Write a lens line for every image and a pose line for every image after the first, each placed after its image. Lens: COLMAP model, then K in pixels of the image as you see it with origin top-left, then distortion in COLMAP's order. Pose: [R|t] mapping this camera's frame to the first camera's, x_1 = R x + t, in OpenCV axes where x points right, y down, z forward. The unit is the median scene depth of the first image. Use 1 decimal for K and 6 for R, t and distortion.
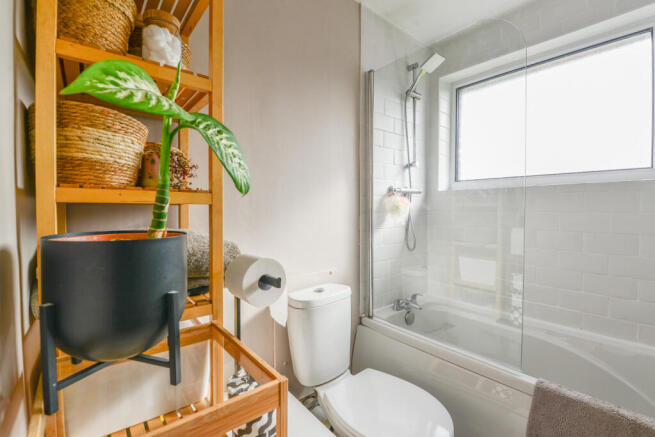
lens RADIAL K [[285.2, 0, 330.5], [0, 285.2, 218.3], [0, 0, 1]] dist [-0.003851, -0.007187]
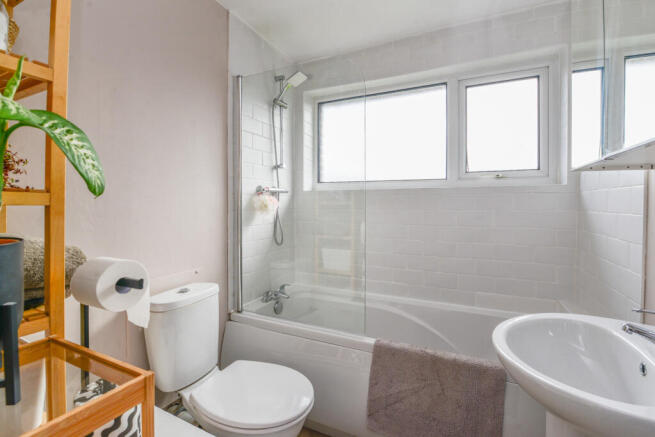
lens RADIAL K [[285.2, 0, 345.0], [0, 285.2, 212.3], [0, 0, 1]] dist [-0.003851, -0.007187]
pose [[0.883906, -0.001762, 0.467662, -0.005199], [0.003647, 0.999988, -0.003126, -0.010368], [-0.467651, 0.004469, 0.883902, -0.109312]]
